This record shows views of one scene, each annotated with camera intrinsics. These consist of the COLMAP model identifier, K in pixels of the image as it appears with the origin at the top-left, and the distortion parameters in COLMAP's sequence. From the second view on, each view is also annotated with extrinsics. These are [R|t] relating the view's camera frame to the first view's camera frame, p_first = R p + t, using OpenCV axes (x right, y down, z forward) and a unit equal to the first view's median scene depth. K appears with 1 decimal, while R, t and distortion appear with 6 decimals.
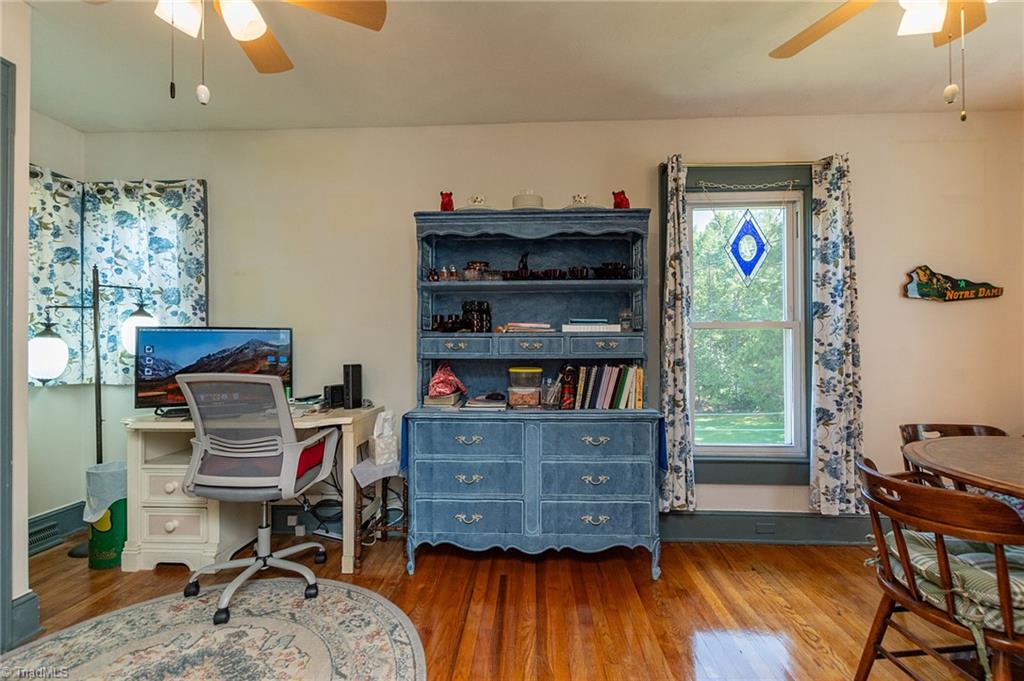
lens RADIAL K [[455.3, 0, 512.5], [0, 455.3, 343.4], [0, 0, 1]] dist [0.001394, 0.000012]
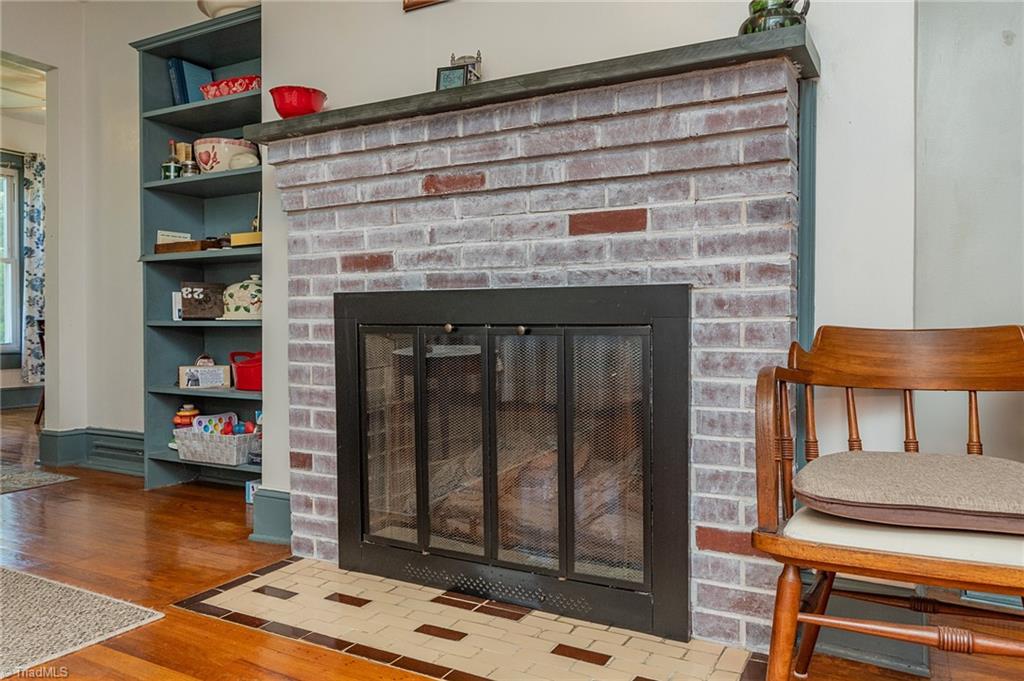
lens RADIAL K [[739.9, 0, 510.5], [0, 739.9, 336.0], [0, 0, 1]] dist [0.003448, 0.000551]
pose [[0.419557, -0.001089, 0.907729, -0.911995], [-0.006806, 0.999967, 0.004345, 0.188358], [-0.907704, -0.008001, 0.419535, -1.524815]]
